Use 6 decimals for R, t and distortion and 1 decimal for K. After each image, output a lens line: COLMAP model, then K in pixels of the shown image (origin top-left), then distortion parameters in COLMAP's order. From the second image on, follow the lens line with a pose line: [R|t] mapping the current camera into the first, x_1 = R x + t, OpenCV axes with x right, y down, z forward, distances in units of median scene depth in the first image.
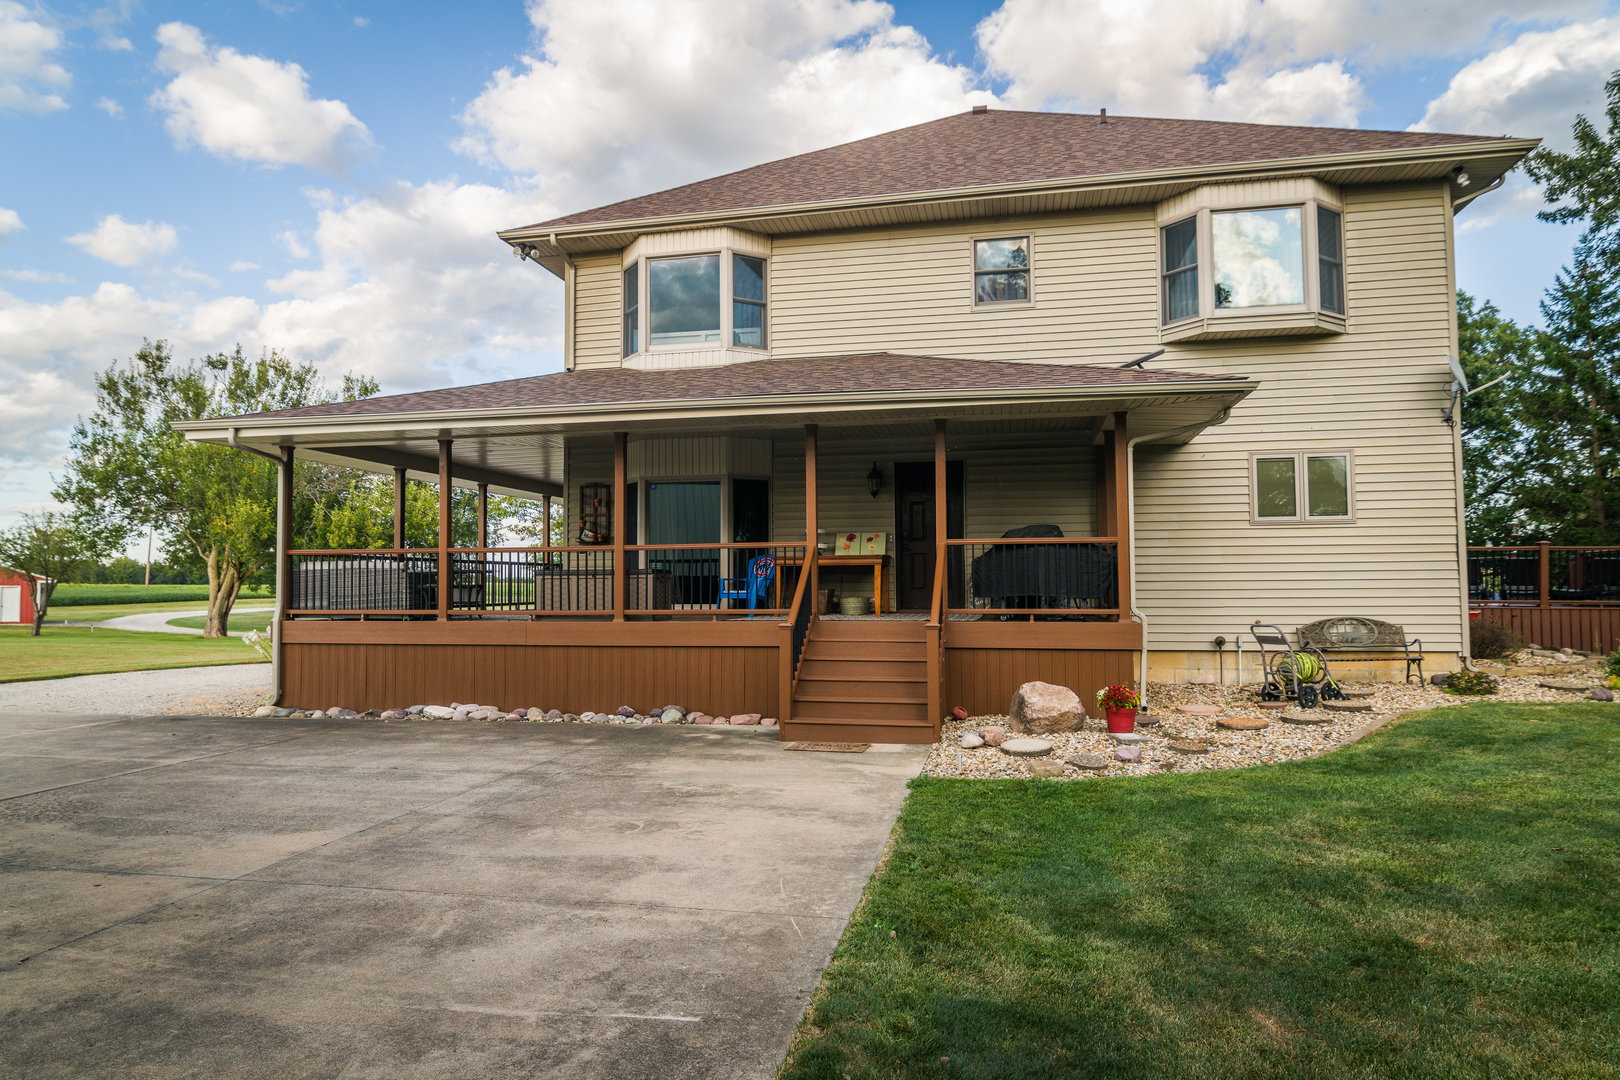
lens RADIAL K [[1000.6, 0, 810.0], [0, 1000.6, 540.0], [0, 0, 1]] dist [-0.033704, 0.000002]
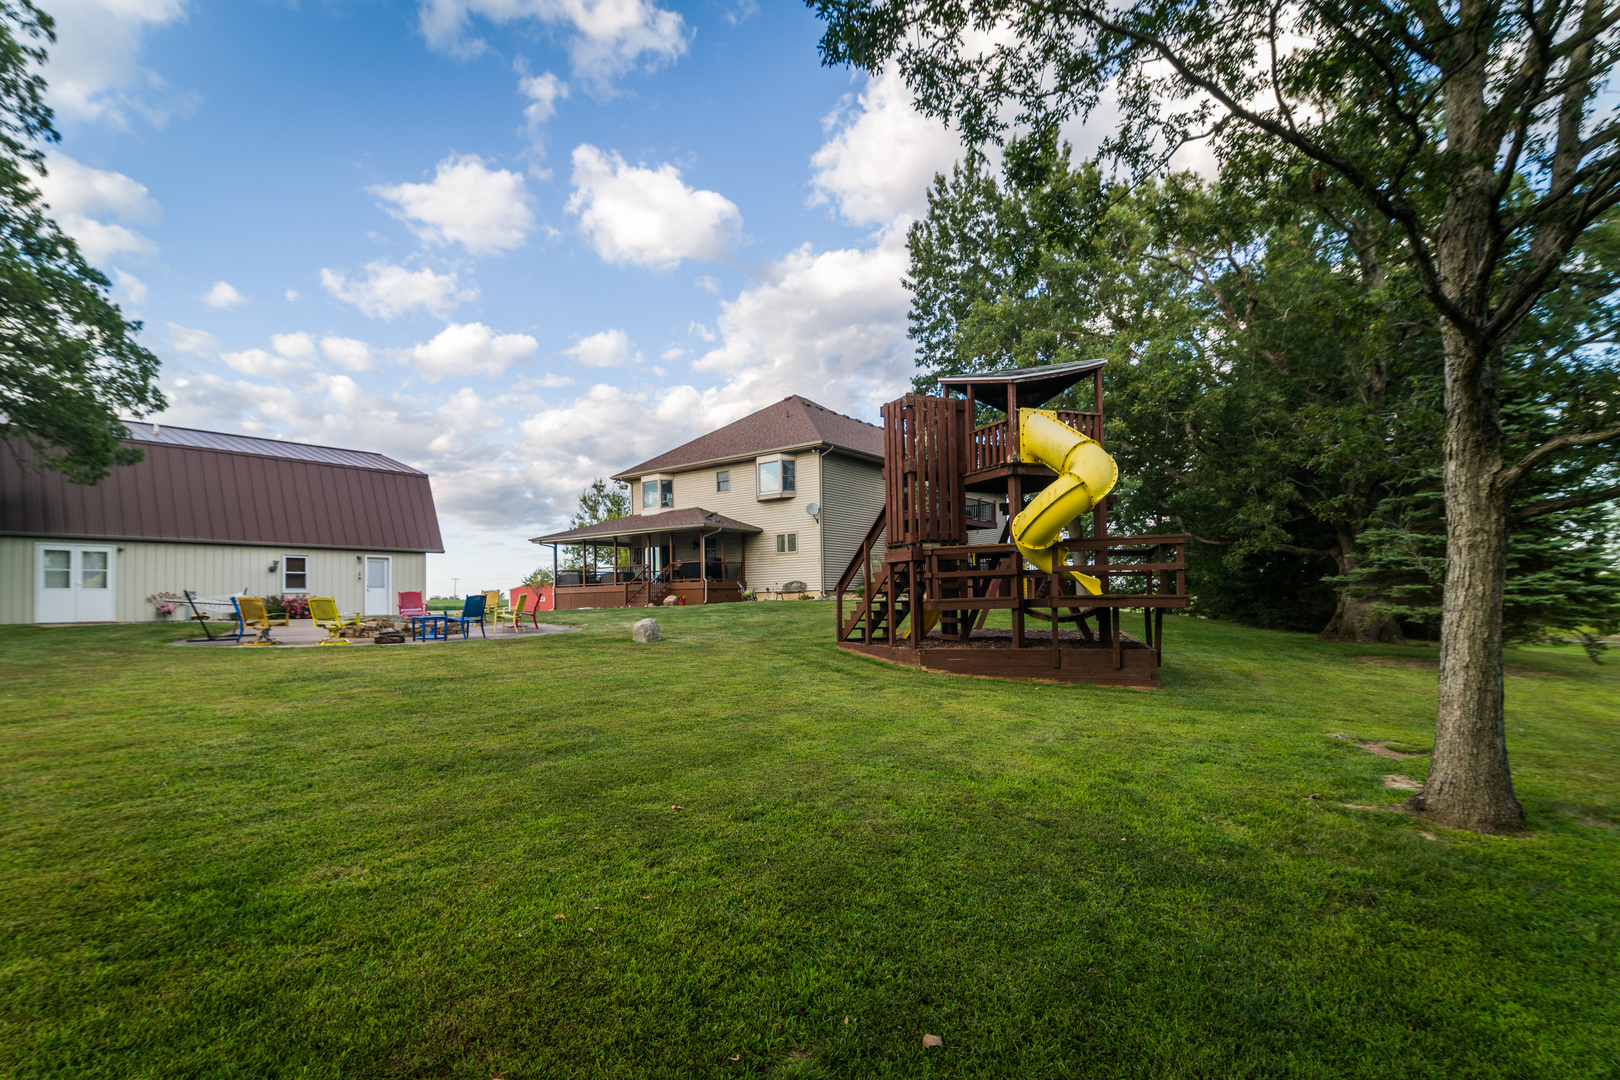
lens RADIAL K [[738.1, 0, 804.6], [0, 738.1, 564.8], [0, 0, 1]] dist [-0.000309, 0.000116]
pose [[0.910542, -0.029843, -0.412338, 1.573533], [0.032321, 0.999477, -0.000965, 0.024613], [0.412151, -0.012449, 0.911030, -1.252395]]
